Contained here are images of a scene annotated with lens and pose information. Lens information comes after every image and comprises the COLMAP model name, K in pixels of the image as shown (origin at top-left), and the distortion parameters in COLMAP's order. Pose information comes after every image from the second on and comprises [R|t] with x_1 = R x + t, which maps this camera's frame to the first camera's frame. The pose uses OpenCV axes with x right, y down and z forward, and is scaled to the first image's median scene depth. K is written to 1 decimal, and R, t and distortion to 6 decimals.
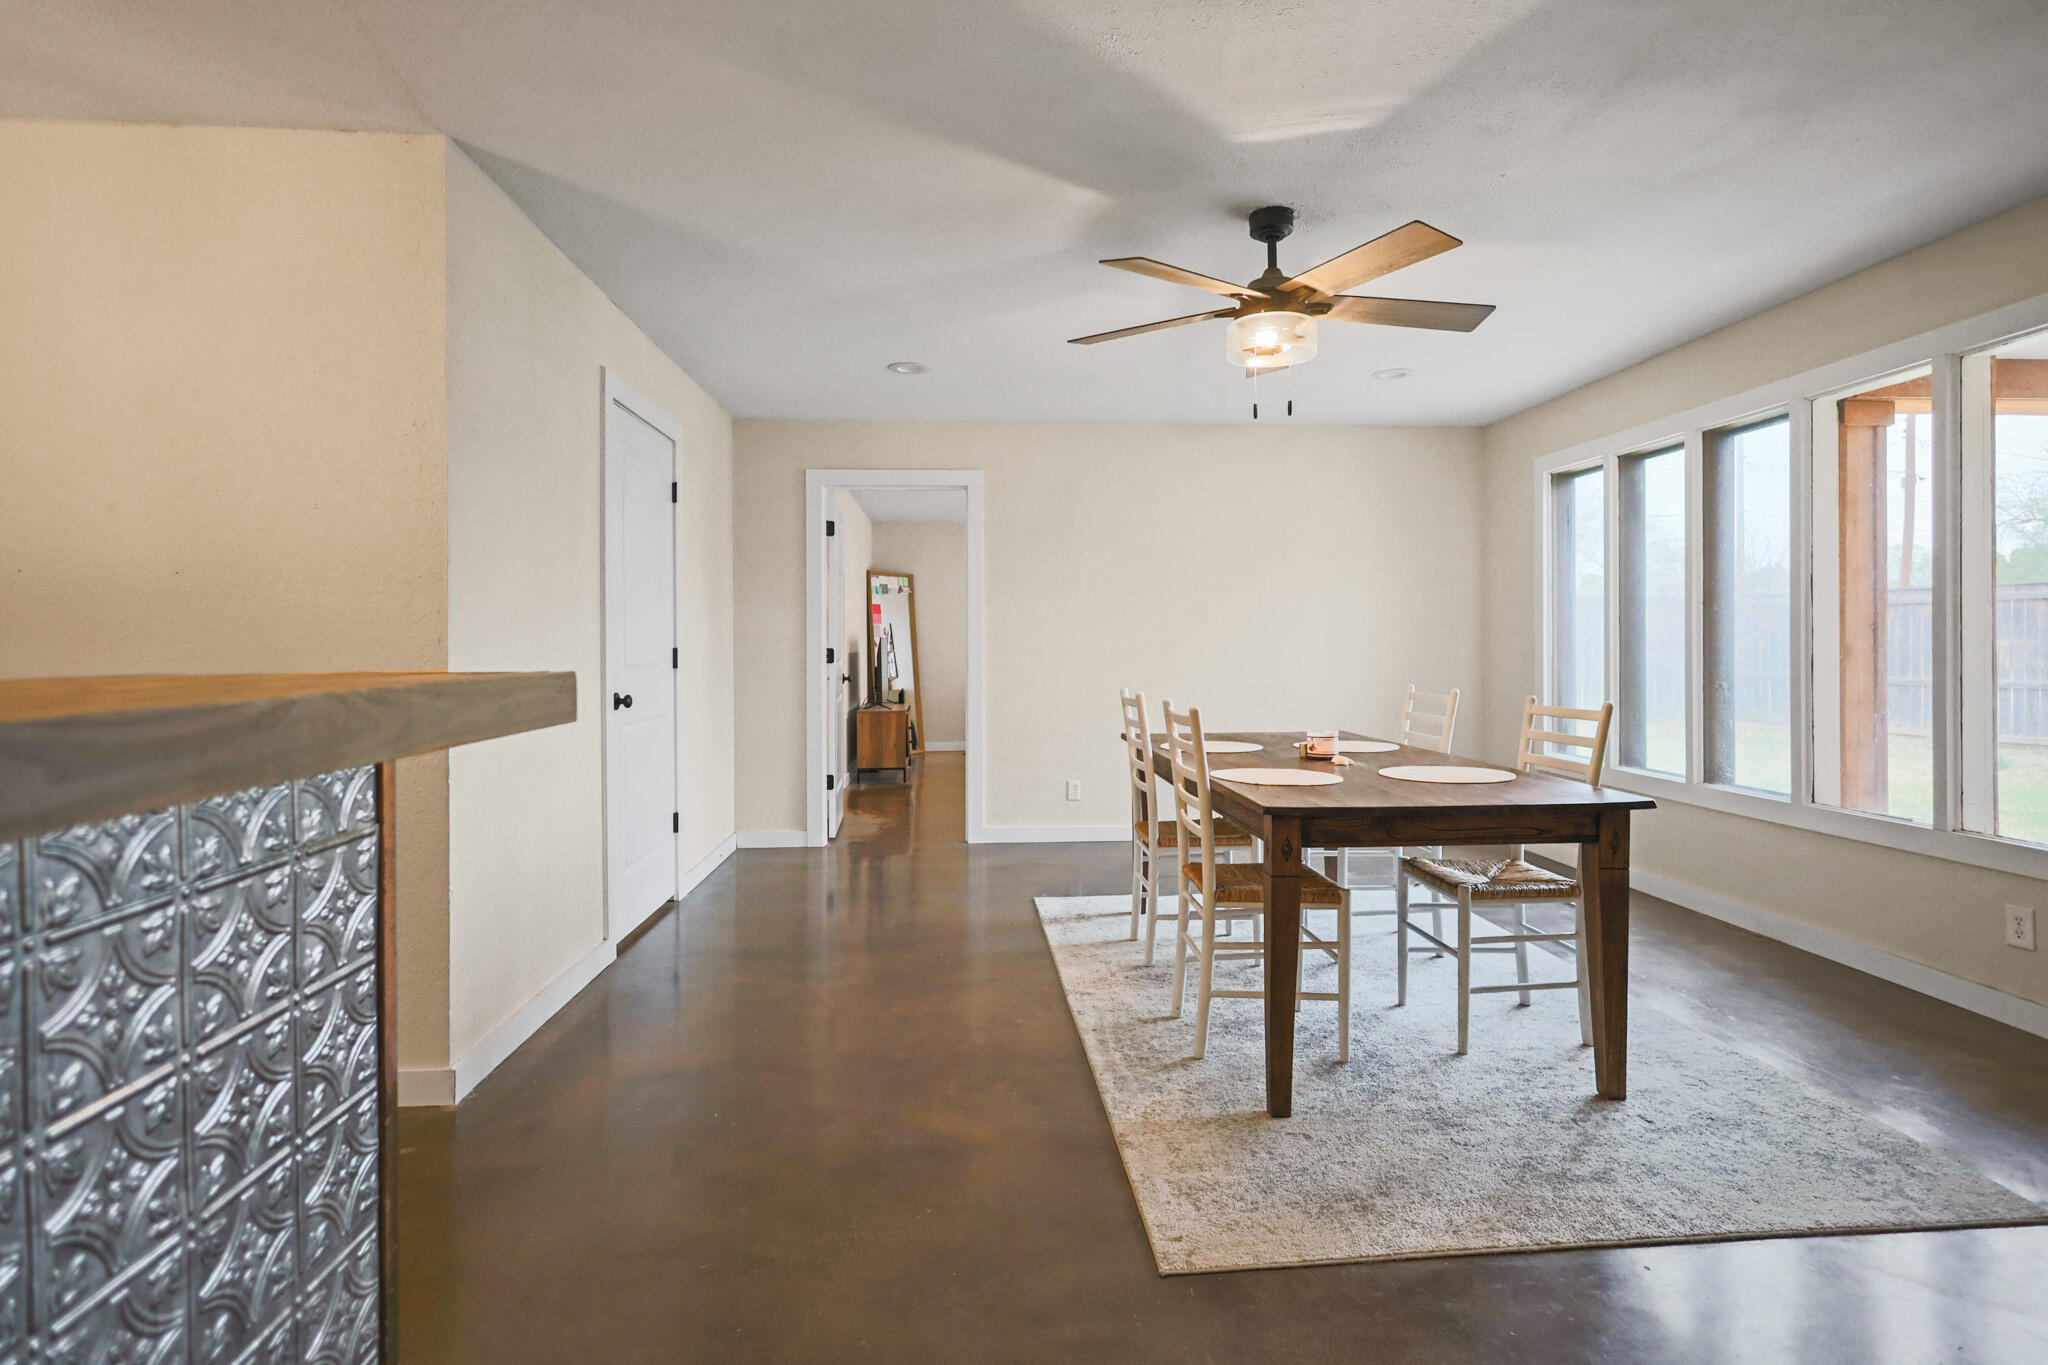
lens RADIAL K [[1024.1, 0, 1024.6], [0, 1024.1, 658.0], [0, 0, 1]] dist [0.000279, 0.000804]
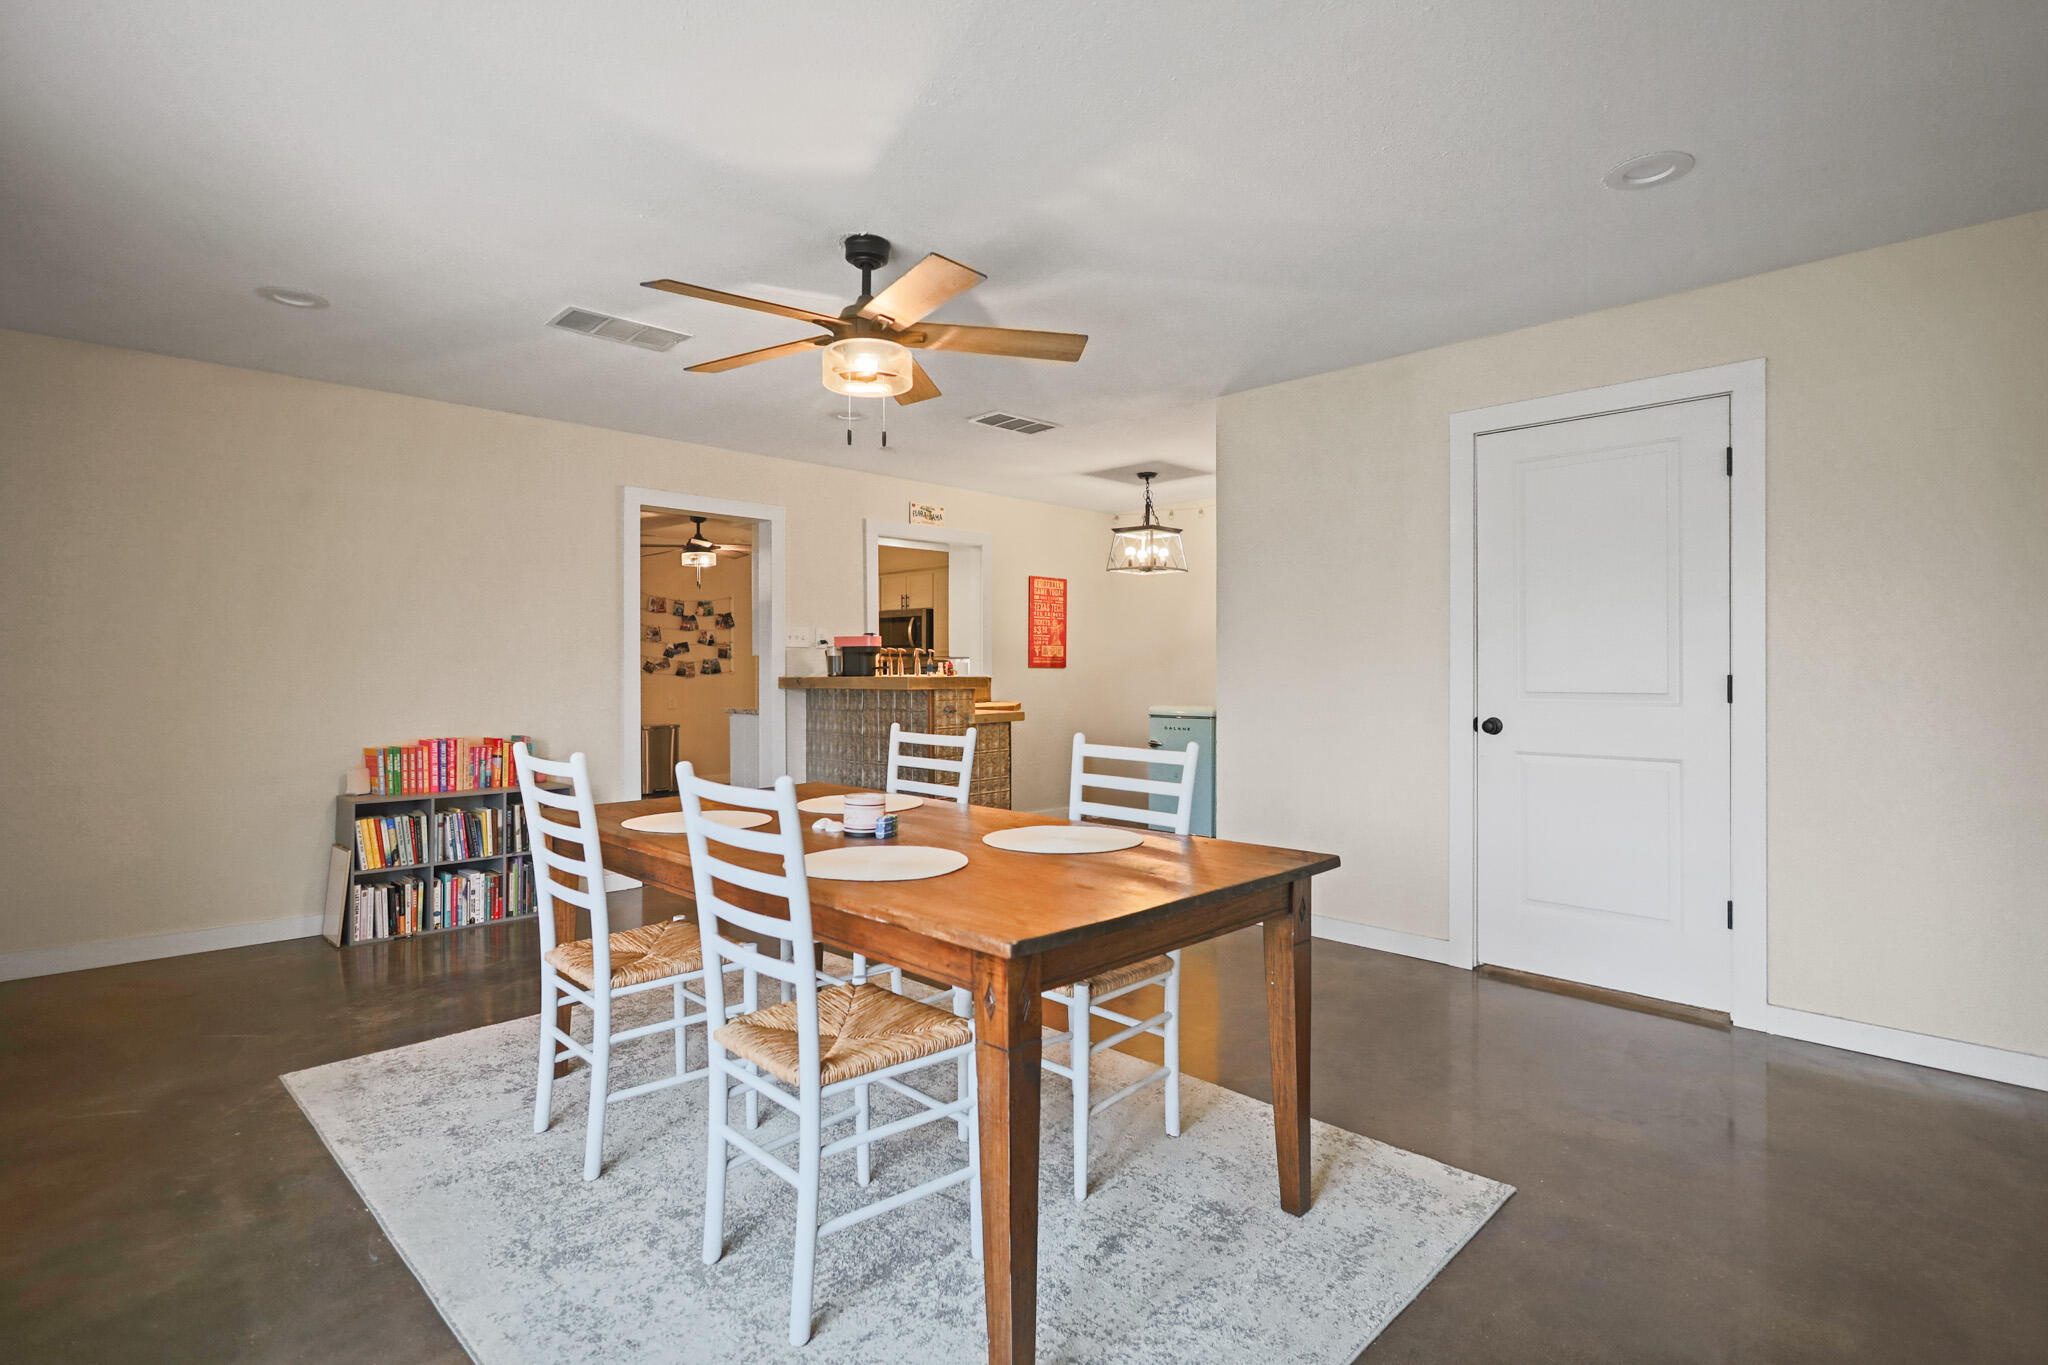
lens RADIAL K [[999.6, 0, 1017.3], [0, 999.6, 677.2], [0, 0, 1]] dist [0.010797, -0.006633]
pose [[-0.763147, 0.011271, -0.646127, 0.772290], [-0.003569, 0.999759, 0.021654, -0.032324], [0.646215, 0.018831, -0.762923, 1.868234]]
